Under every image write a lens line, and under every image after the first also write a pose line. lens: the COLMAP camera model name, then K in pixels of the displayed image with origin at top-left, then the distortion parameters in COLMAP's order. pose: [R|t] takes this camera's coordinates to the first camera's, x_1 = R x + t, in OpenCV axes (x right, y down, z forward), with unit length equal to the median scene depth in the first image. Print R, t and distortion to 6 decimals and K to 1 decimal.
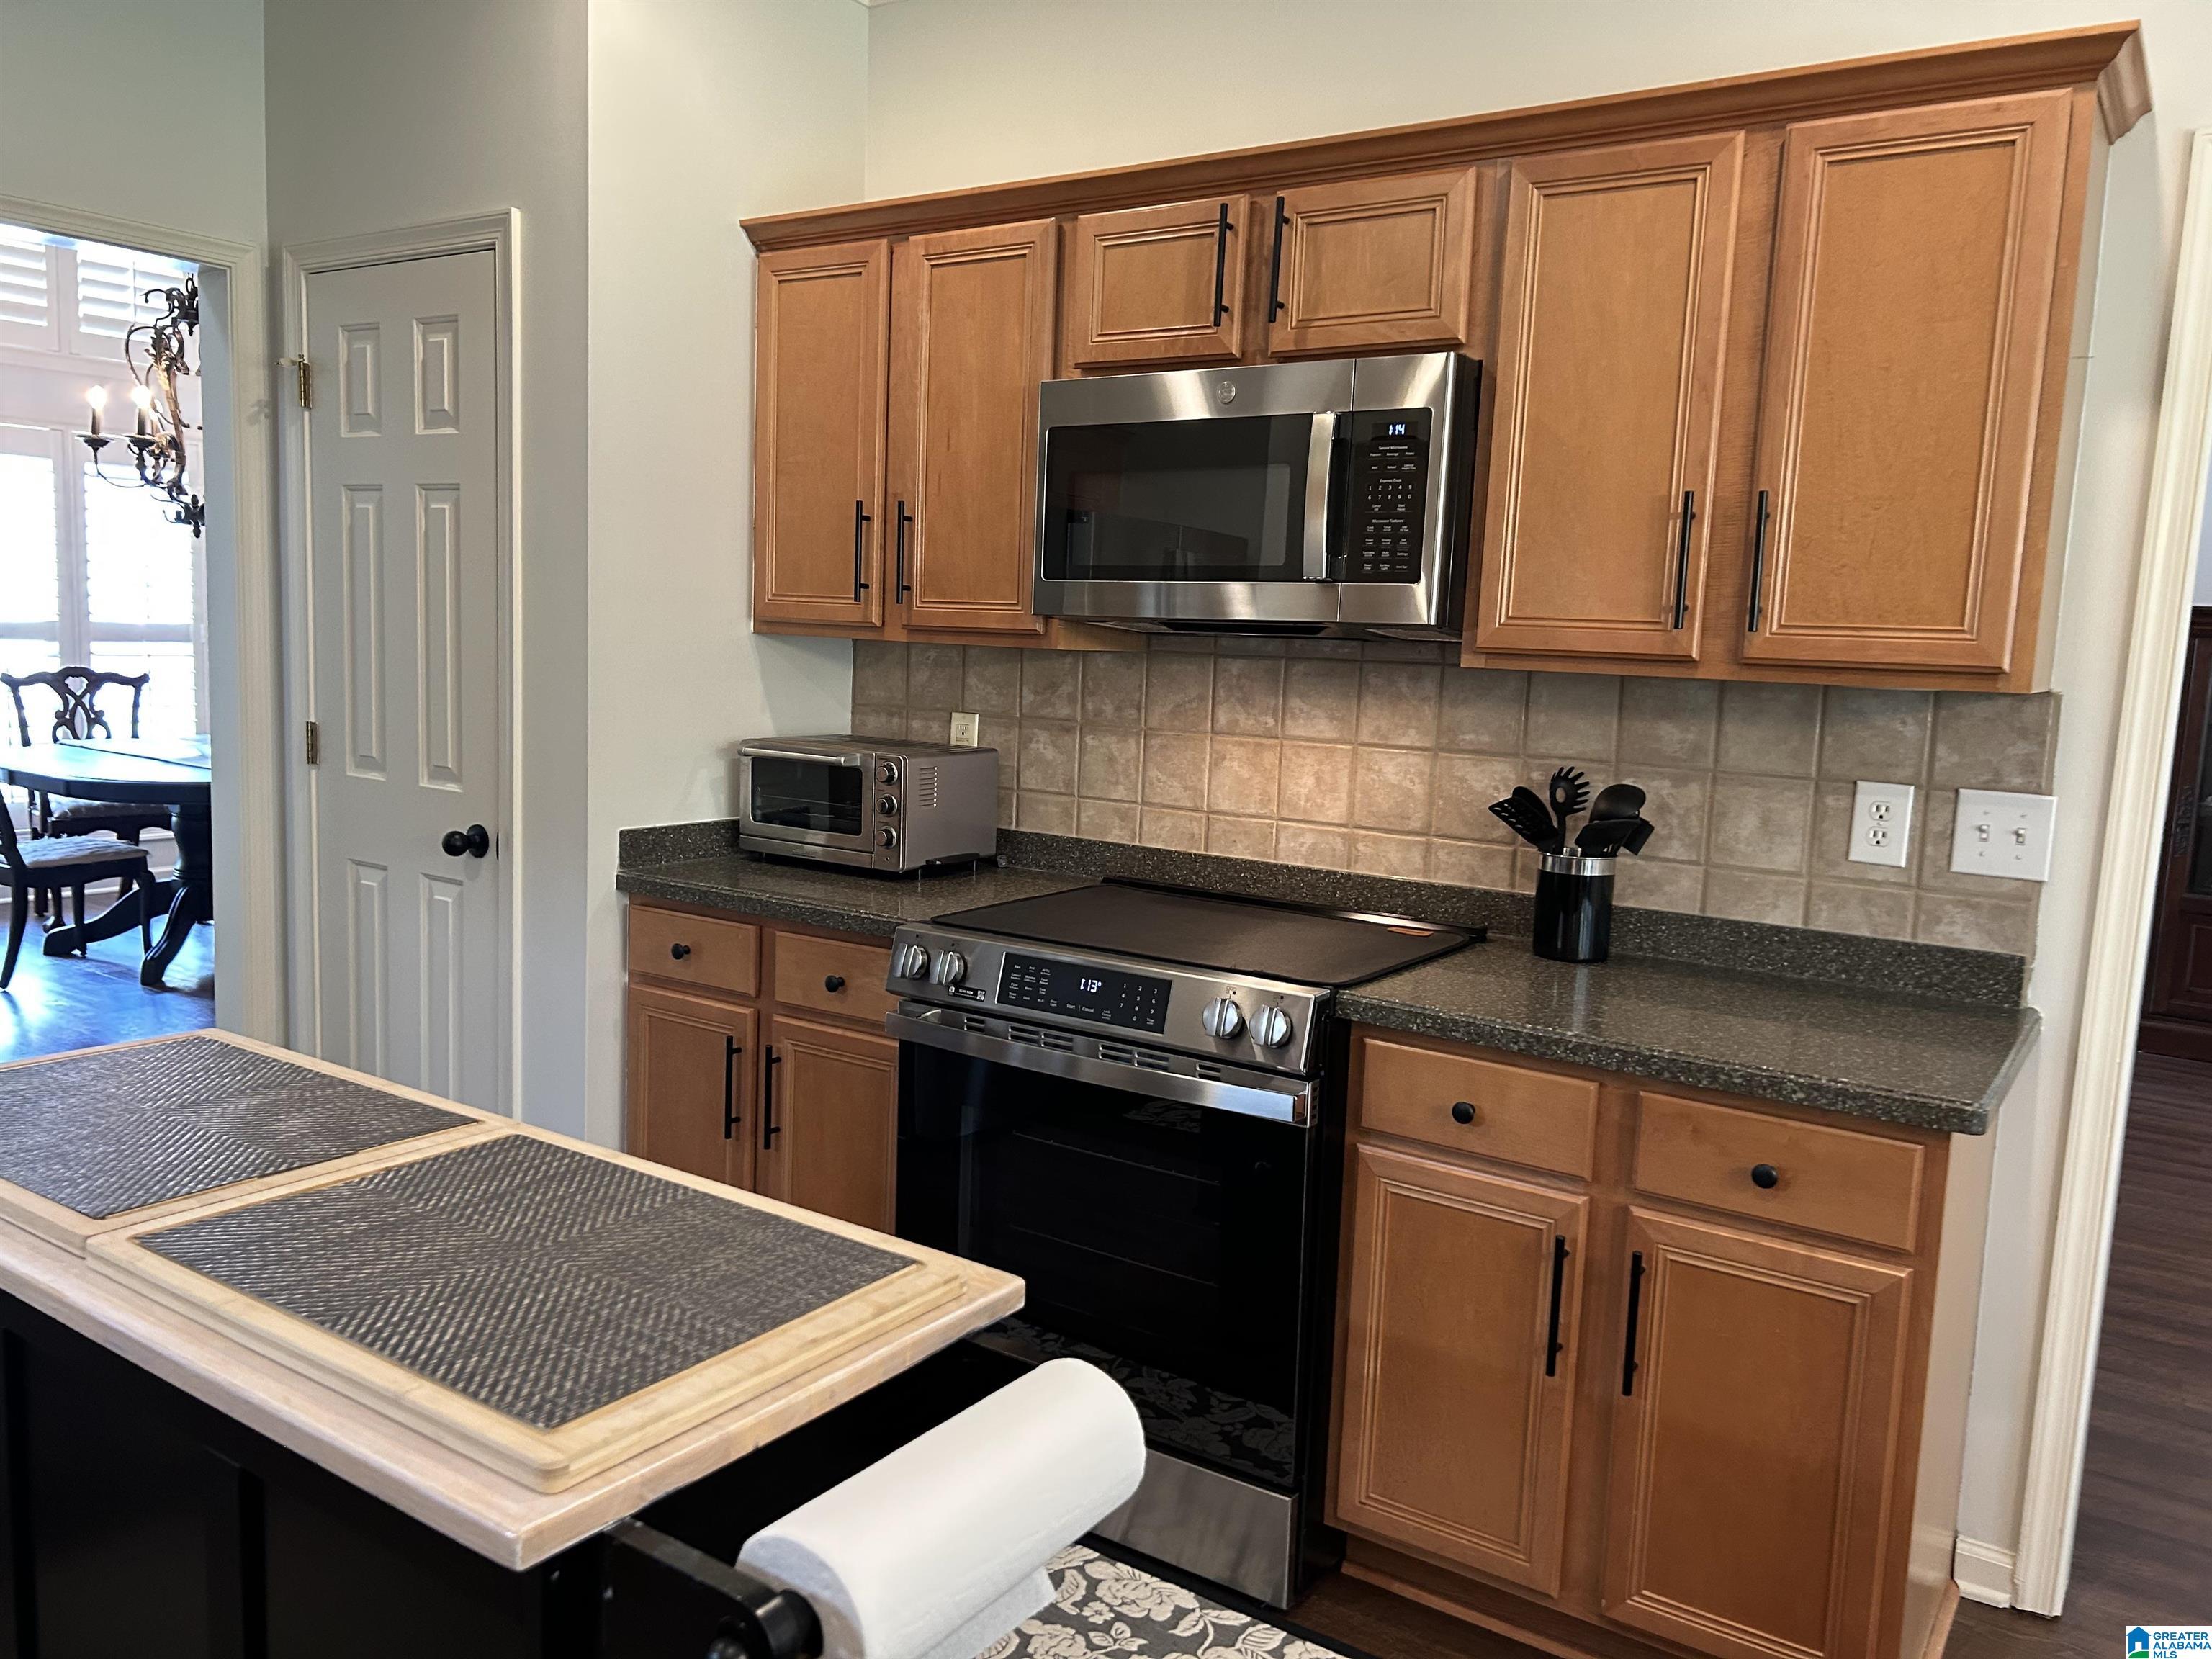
lens RADIAL K [[1627.9, 0, 1102.0], [0, 1627.9, 830.0], [0, 0, 1]] dist [0.029044, -0.014112]
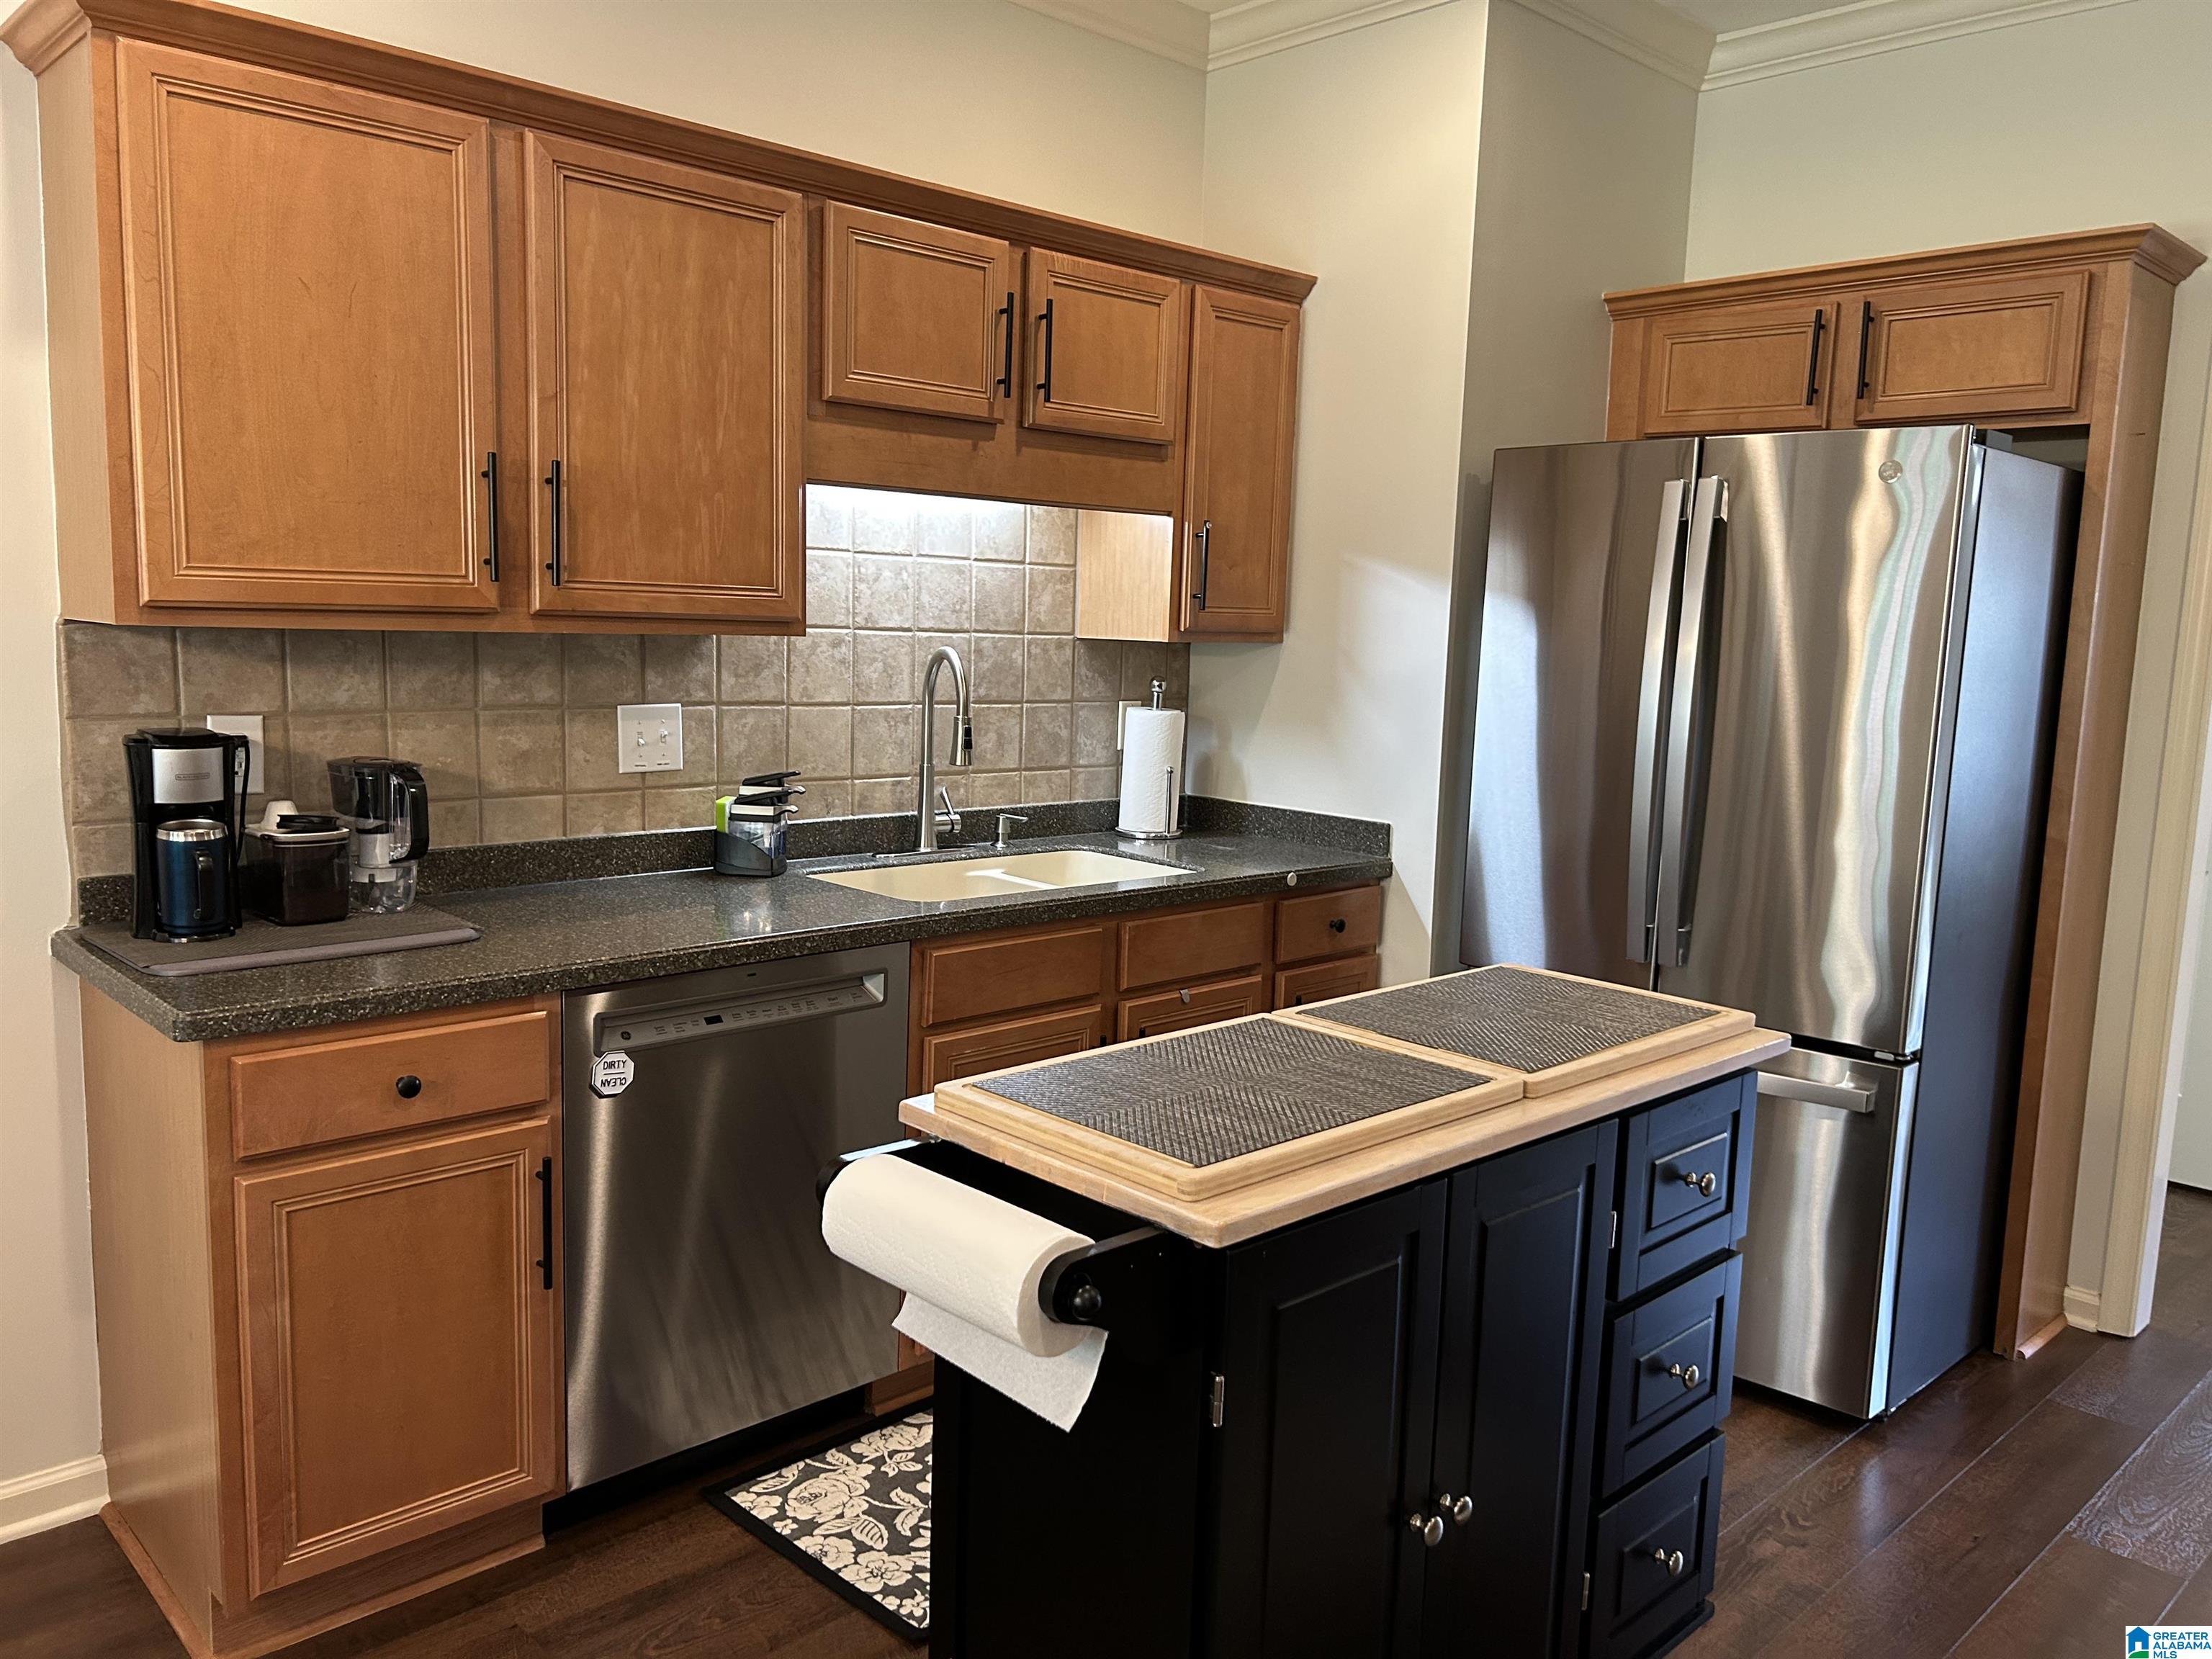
lens RADIAL K [[1627.9, 0, 1101.9], [0, 1627.9, 830.0], [0, 0, 1]] dist [0.029044, -0.014112]
pose [[-0.213483, 0.077292, -0.973884, 0.420740], [-0.156817, 0.981228, 0.112251, -0.041382], [0.964279, 0.176685, -0.197355, 0.447276]]
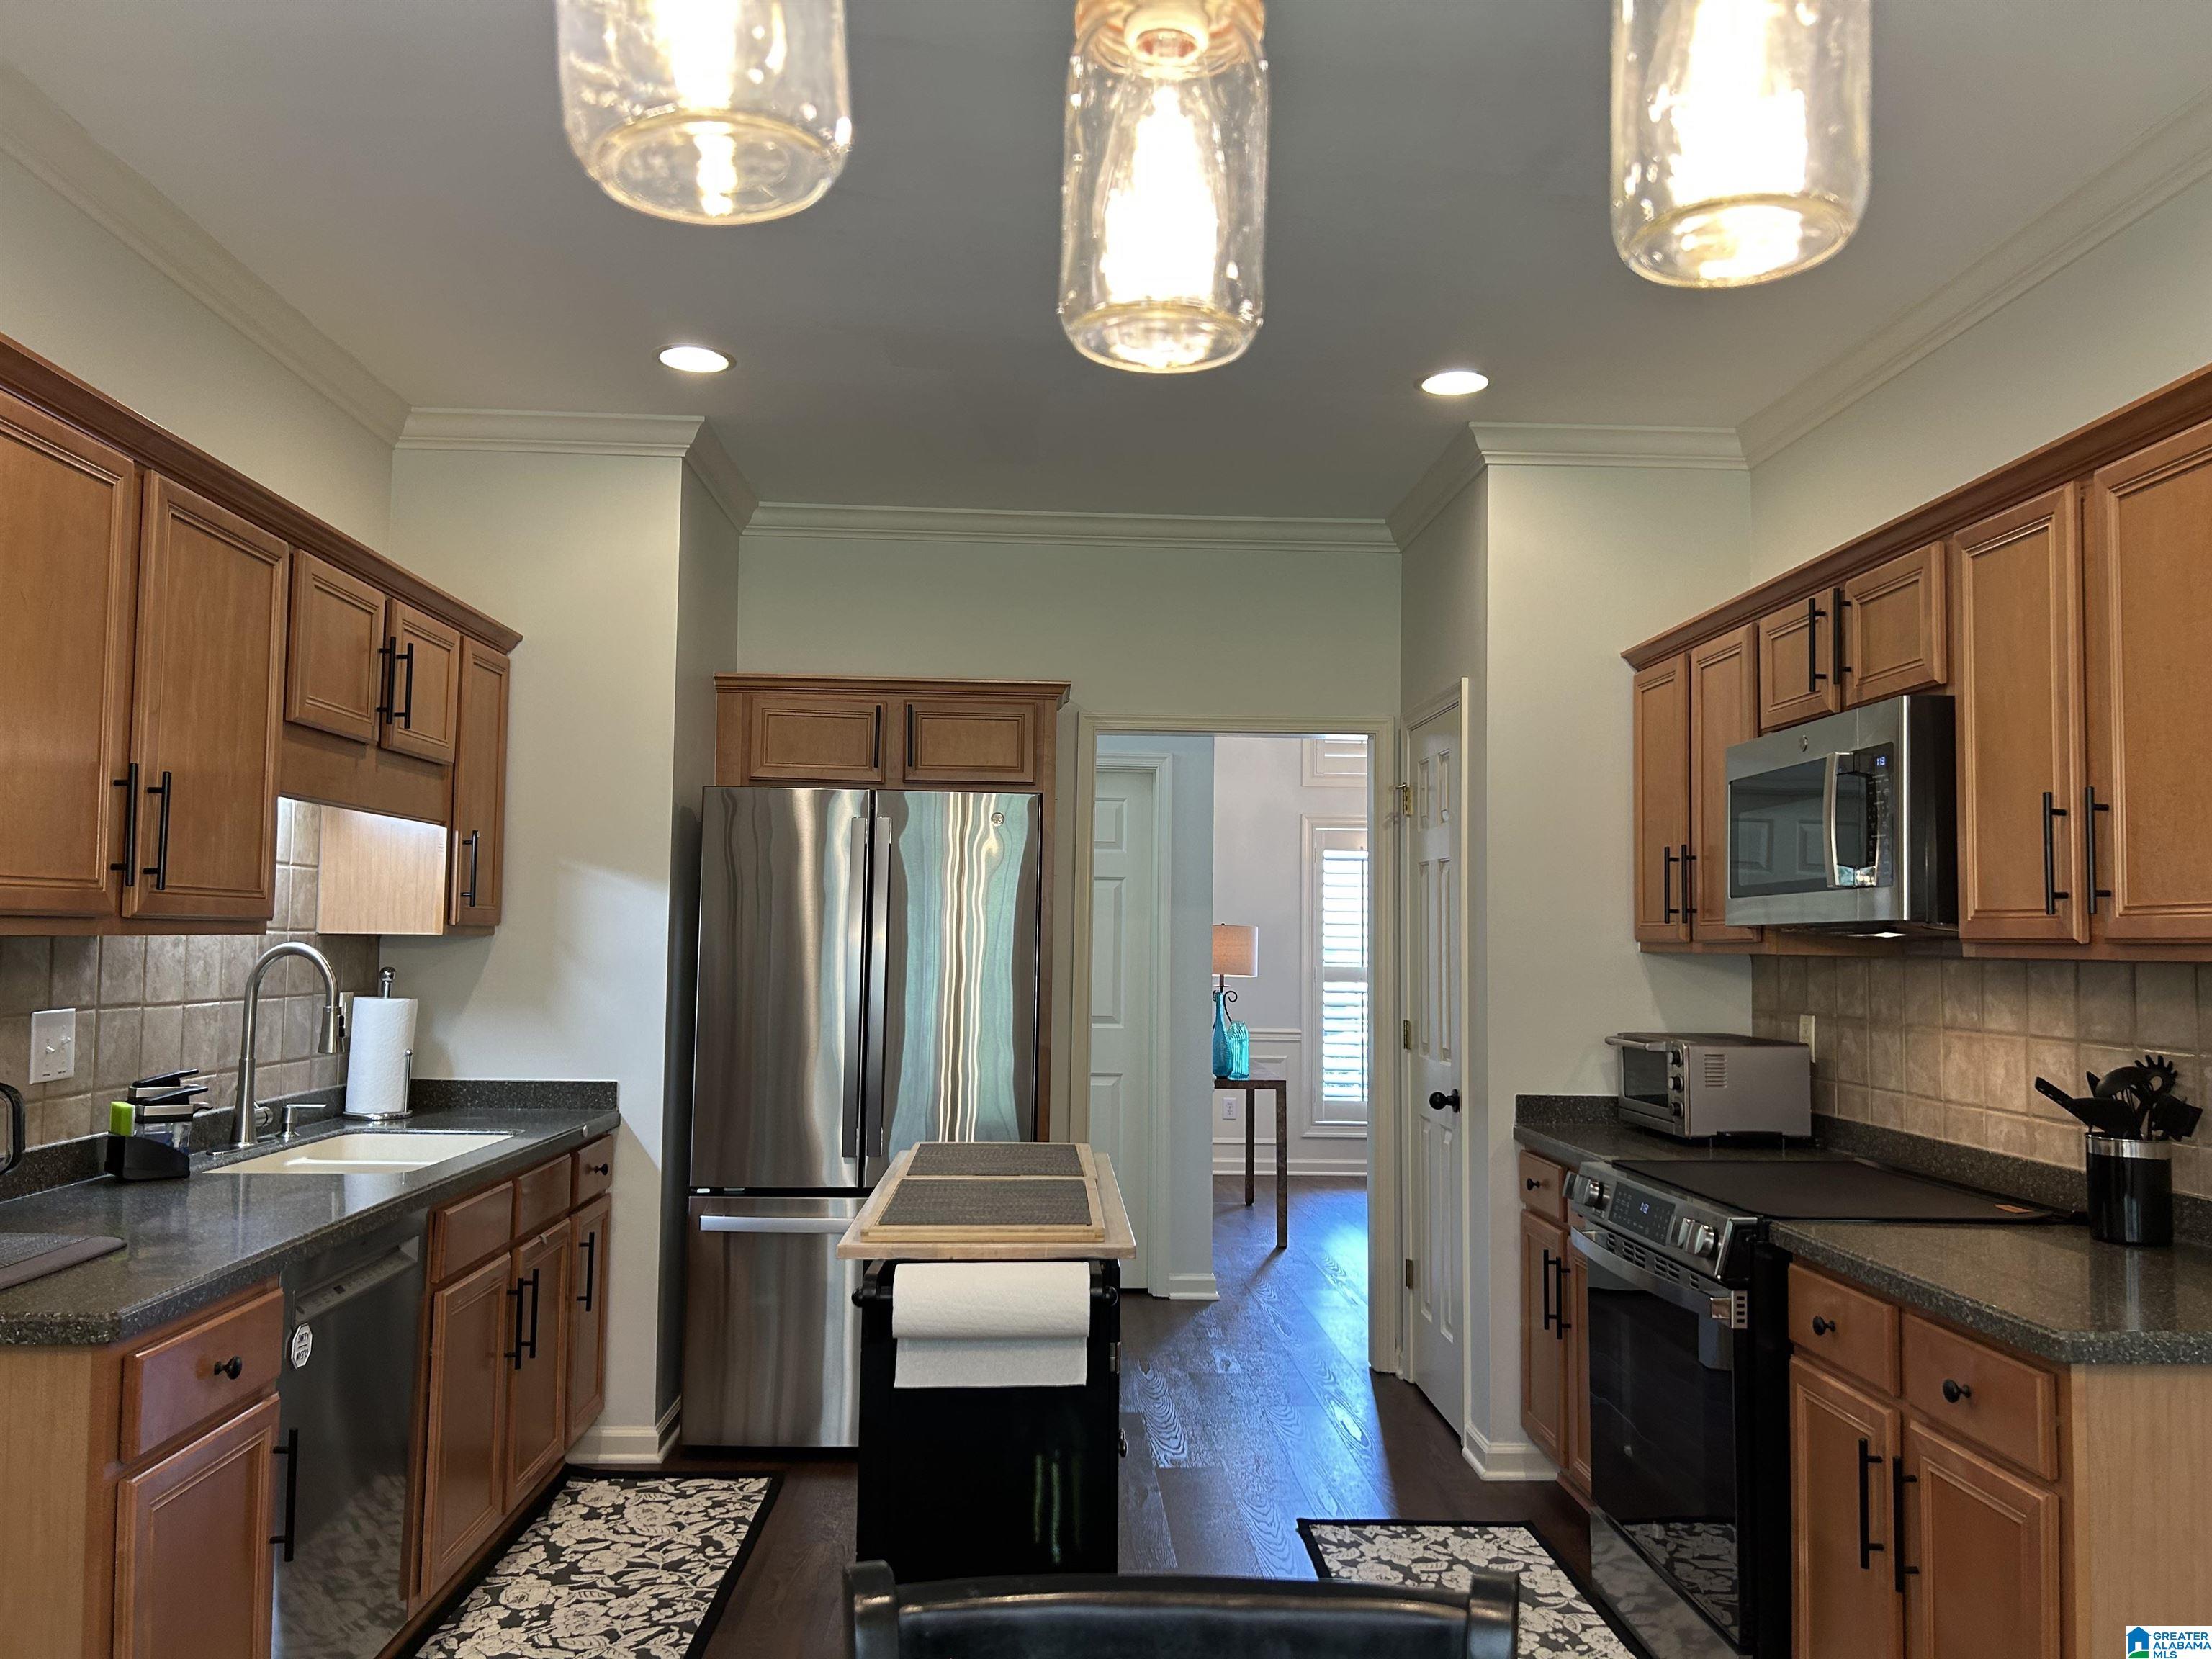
lens RADIAL K [[1627.9, 0, 1099.7], [0, 1627.9, 834.0], [0, 0, 1]] dist [0.029044, -0.014112]
pose [[0.592421, -0.087012, -0.800916, 0.649543], [-0.085608, 0.981722, -0.169978, 0.050341], [0.801067, 0.169264, 0.574144, -0.118817]]
